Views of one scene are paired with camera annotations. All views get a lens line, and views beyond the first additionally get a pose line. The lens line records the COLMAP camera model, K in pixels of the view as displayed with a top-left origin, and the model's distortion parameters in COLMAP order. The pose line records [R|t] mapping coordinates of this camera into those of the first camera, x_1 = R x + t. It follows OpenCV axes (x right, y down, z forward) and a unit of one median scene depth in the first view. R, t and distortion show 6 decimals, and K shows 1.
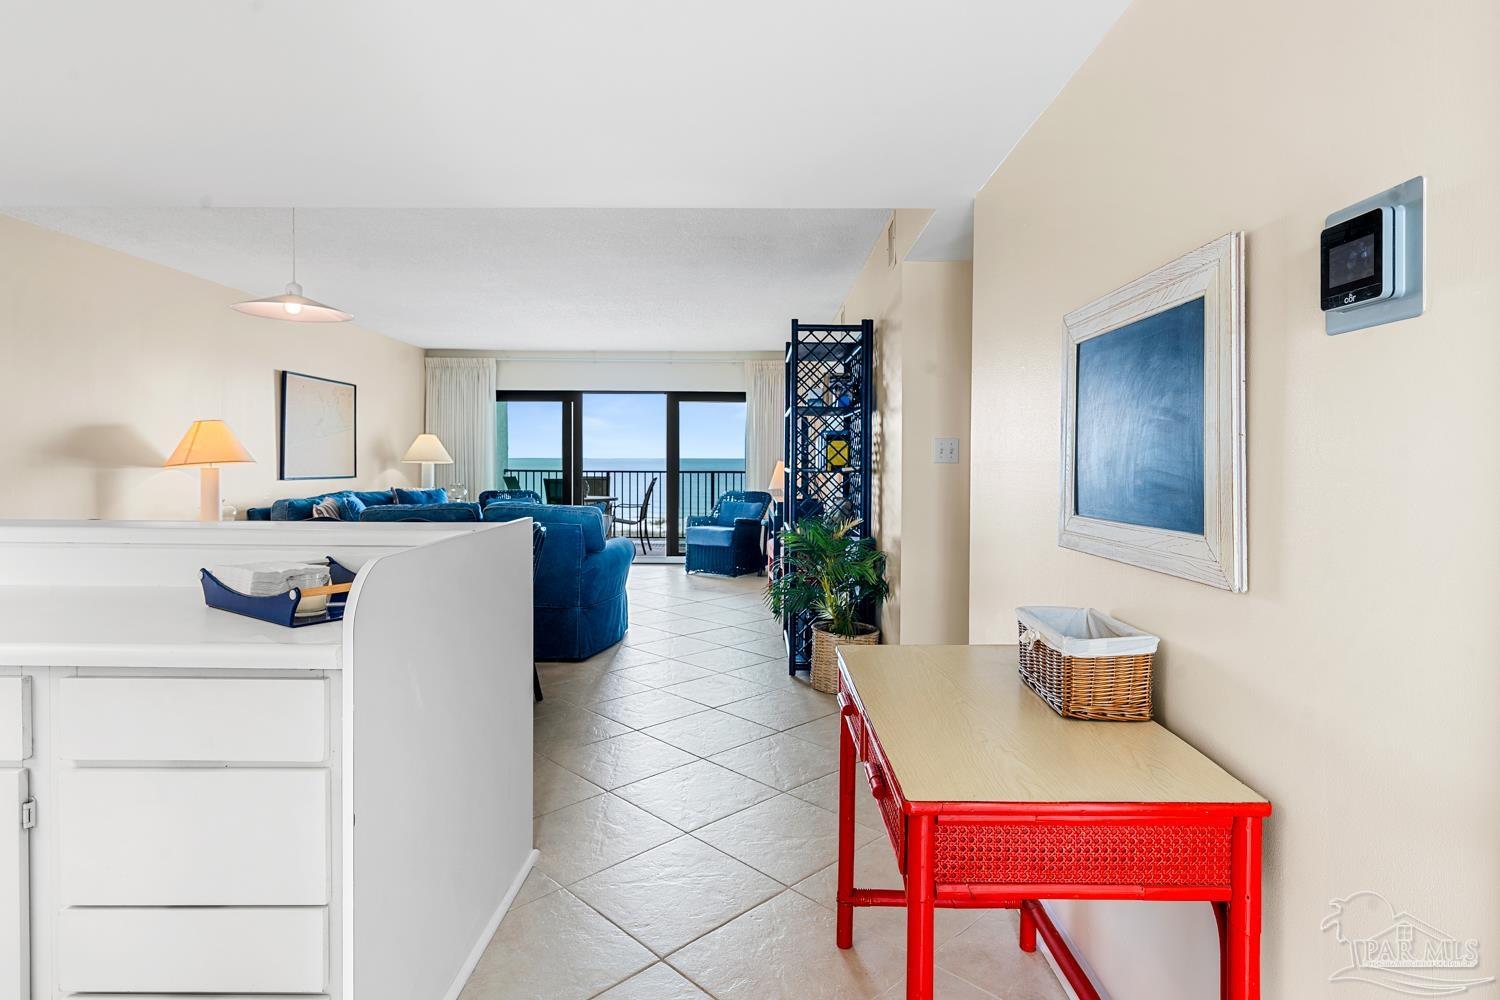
lens RADIAL K [[795.8, 0, 749.5], [0, 795.8, 464.7], [0, 0, 1]] dist [-0.000968, -0.000129]
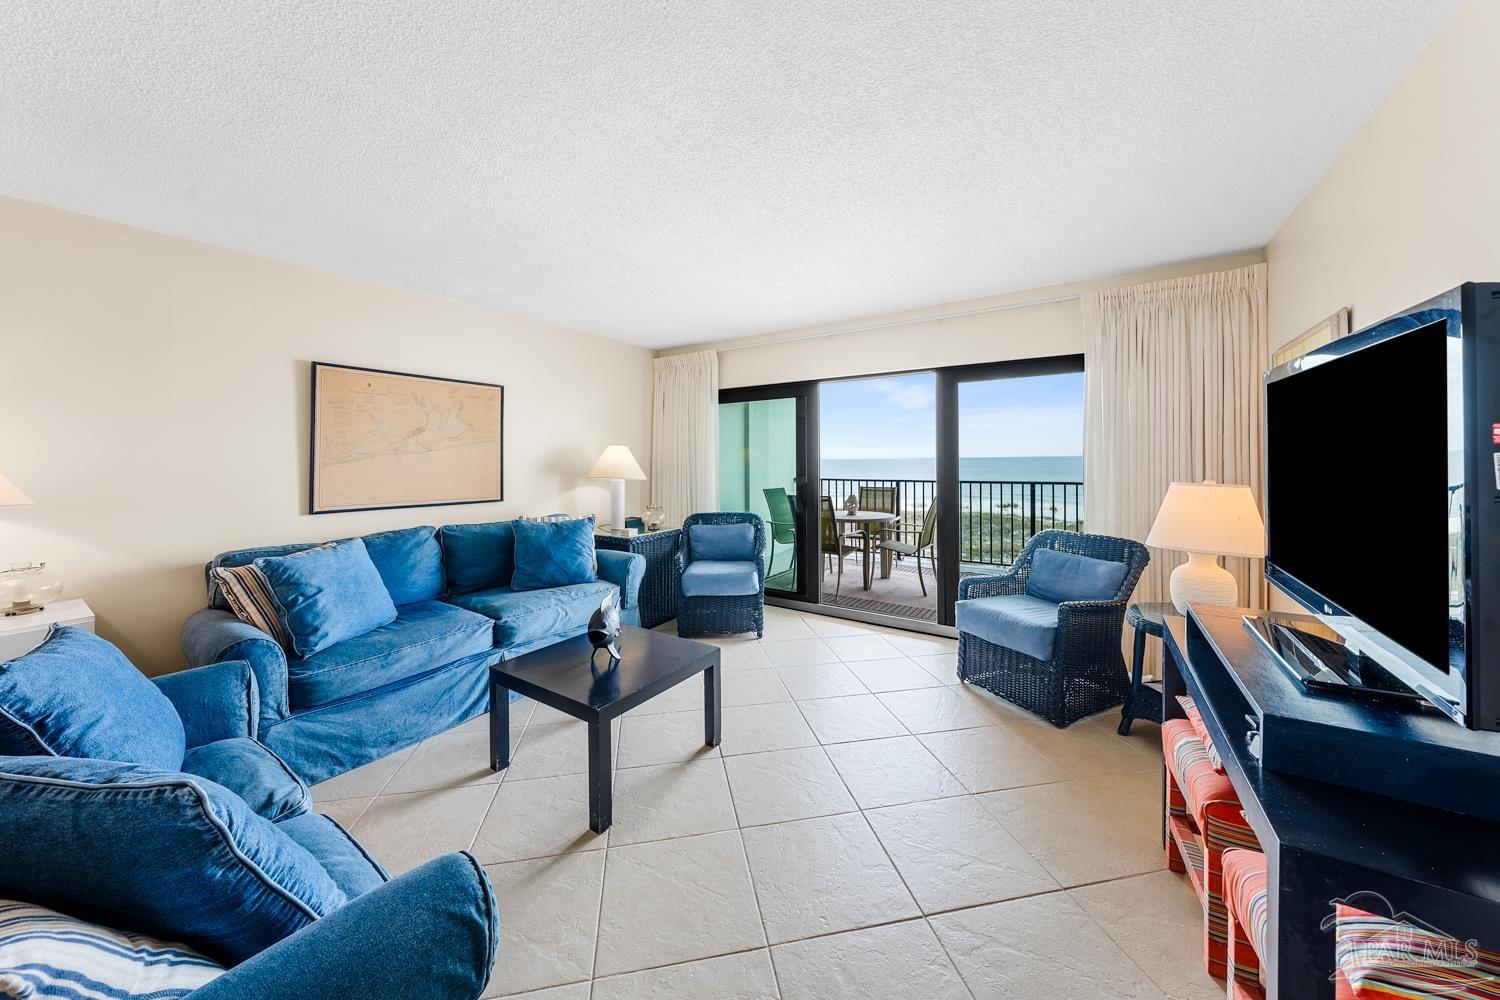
lens RADIAL K [[513.8, 0, 746.9], [0, 513.8, 463.1], [0, 0, 1]] dist [0.009350, 0.000009]
pose [[0.834671, -0.009395, -0.550668, -0.003347], [0.009084, 0.999953, -0.003291, -0.016058], [0.550673, -0.002255, 0.834718, 0.611624]]
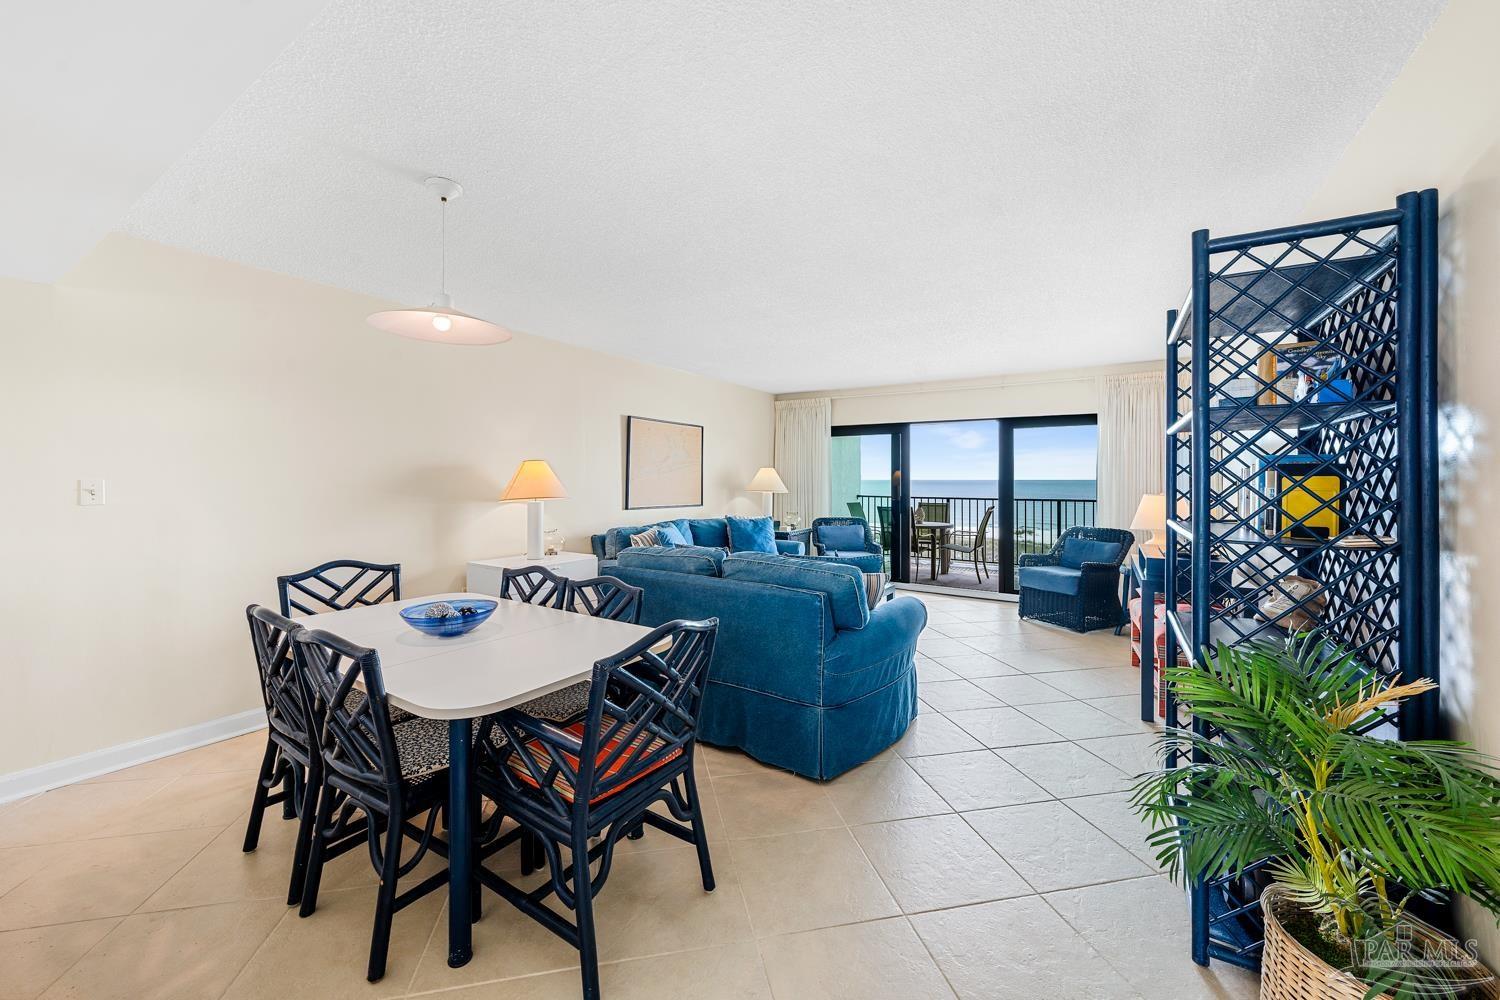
lens RADIAL K [[571.2, 0, 744.2], [0, 571.2, 475.4], [0, 0, 1]] dist [0.000557, -0.000223]
pose [[0.844888, -0.005584, -0.534914, 0.003492], [-0.003557, 0.999865, -0.016056, -0.013030], [0.534931, 0.015469, 0.844754, 0.284698]]
